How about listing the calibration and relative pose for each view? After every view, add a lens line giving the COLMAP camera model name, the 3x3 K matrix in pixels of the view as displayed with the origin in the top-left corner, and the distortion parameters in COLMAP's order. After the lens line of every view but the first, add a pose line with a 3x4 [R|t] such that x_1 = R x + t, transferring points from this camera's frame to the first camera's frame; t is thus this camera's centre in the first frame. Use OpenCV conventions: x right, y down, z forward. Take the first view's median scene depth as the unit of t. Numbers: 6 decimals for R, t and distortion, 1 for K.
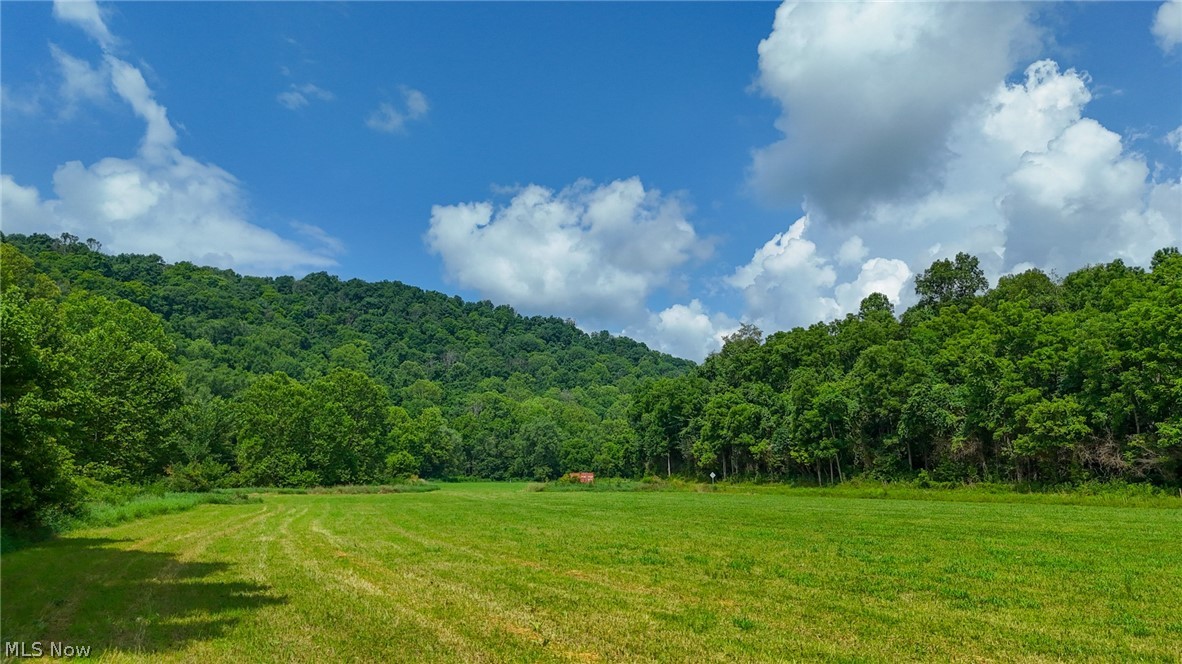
lens RADIAL K [[872.2, 0, 592.3], [0, 872.2, 334.0], [0, 0, 1]] dist [0.098624, -0.129684]
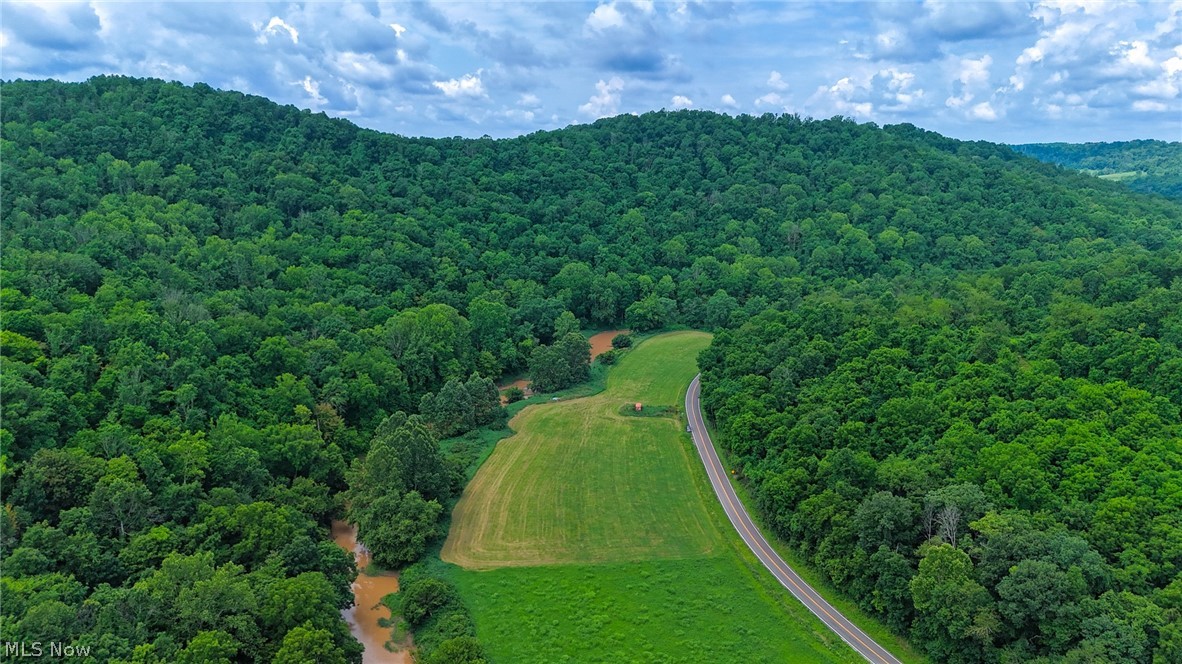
lens RADIAL K [[865.2, 0, 589.4], [0, 865.2, 349.0], [0, 0, 1]] dist [0.125929, -0.222300]
pose [[0.907903, 0.094705, -0.408341, 0.329851], [0.064671, 0.930835, 0.359672, -0.346688], [0.414161, -0.352955, 0.838983, -0.439156]]
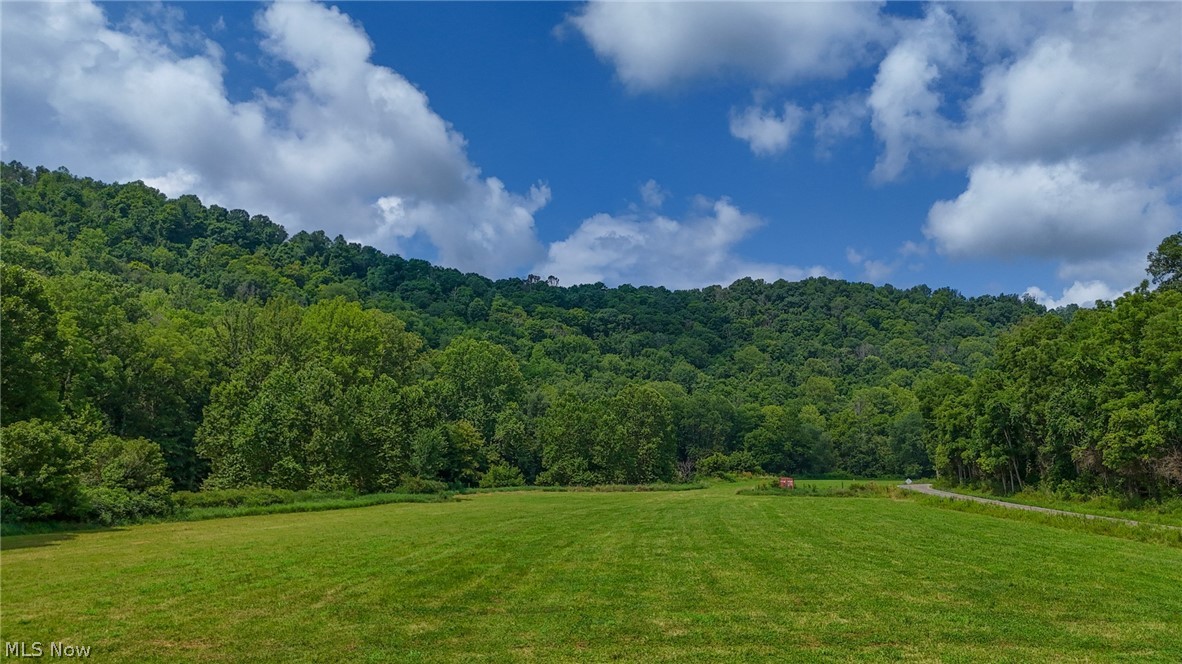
lens RADIAL K [[872.2, 0, 592.3], [0, 872.2, 334.0], [0, 0, 1]] dist [0.098624, -0.129684]
pose [[0.849346, -0.078218, -0.522009, 0.130943], [0.084526, 0.996352, -0.011764, -0.008556], [0.521024, -0.034132, 0.852859, -0.013181]]
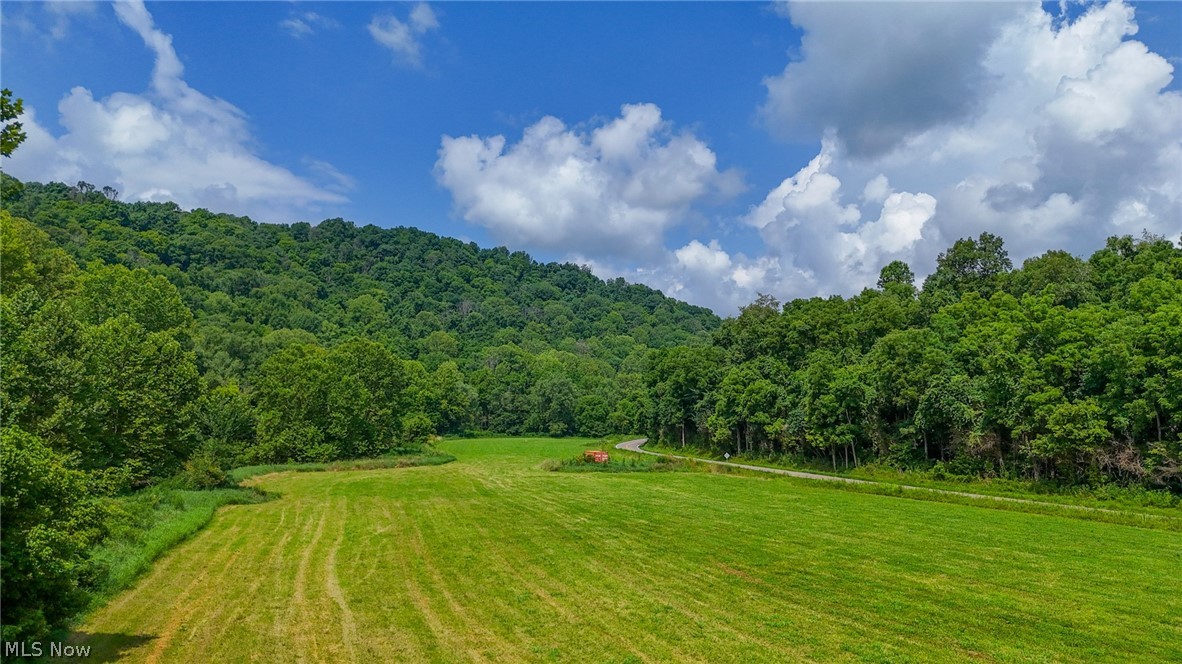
lens RADIAL K [[872.2, 0, 592.3], [0, 872.2, 334.0], [0, 0, 1]] dist [0.098624, -0.129684]
pose [[0.999818, 0.006861, -0.017802, 0.000092], [-0.005612, 0.997581, 0.069293, -0.016296], [0.018234, -0.069180, 0.997438, 0.002552]]
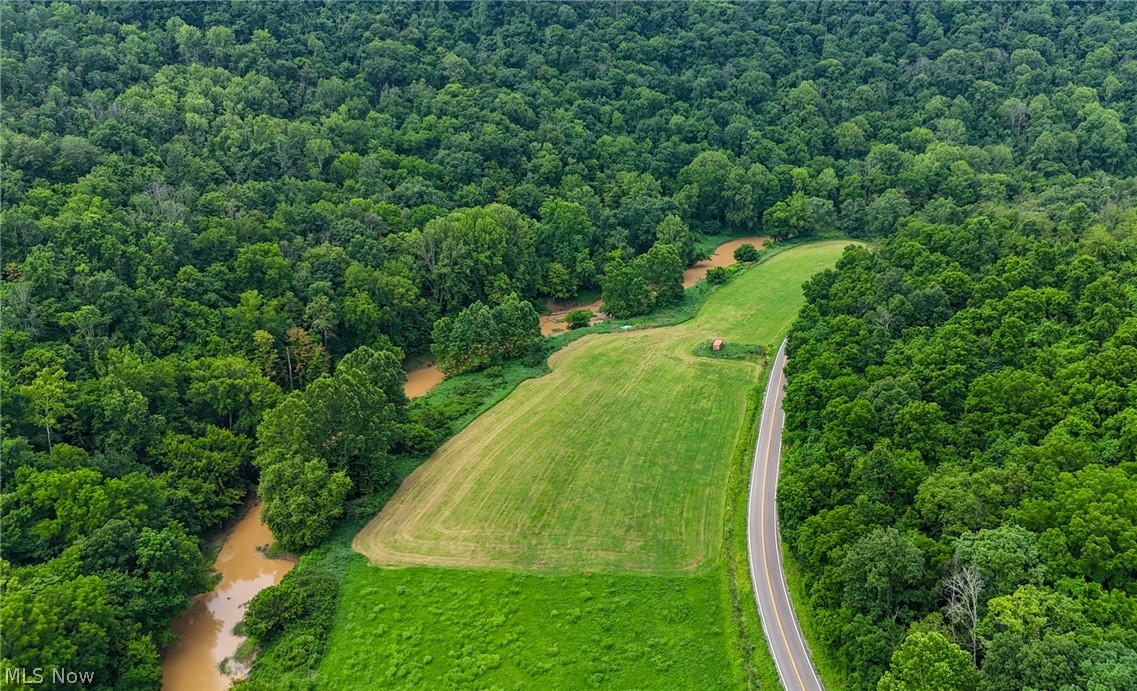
lens RADIAL K [[948.9, 0, 649.2], [0, 948.9, 347.9], [0, 0, 1]] dist [0.096309, -0.159166]
pose [[0.807678, 0.190031, -0.558161, 0.407991], [0.101876, 0.887426, 0.449551, -0.315081], [0.580756, -0.419955, 0.697395, -0.249484]]
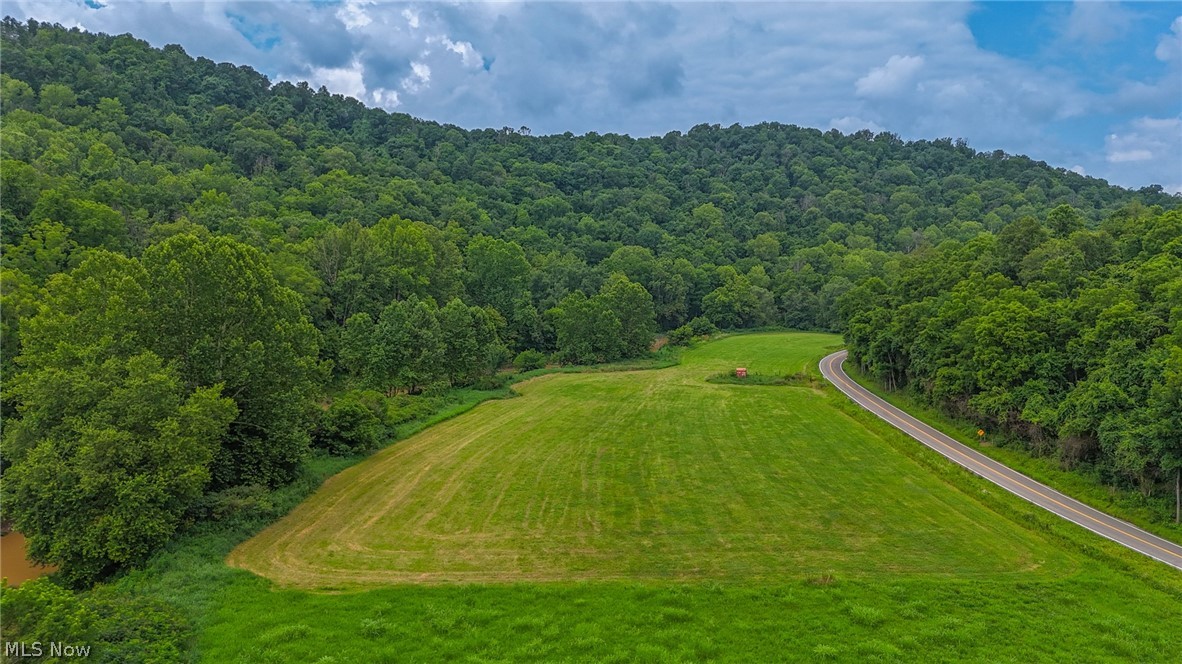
lens RADIAL K [[867.7, 0, 592.5], [0, 867.7, 341.3], [0, 0, 1]] dist [0.099246, -0.133929]
pose [[0.880502, 0.042348, -0.472146, 0.170507], [0.071249, 0.972865, 0.220130, -0.086304], [0.468657, -0.227465, 0.853593, -0.144784]]
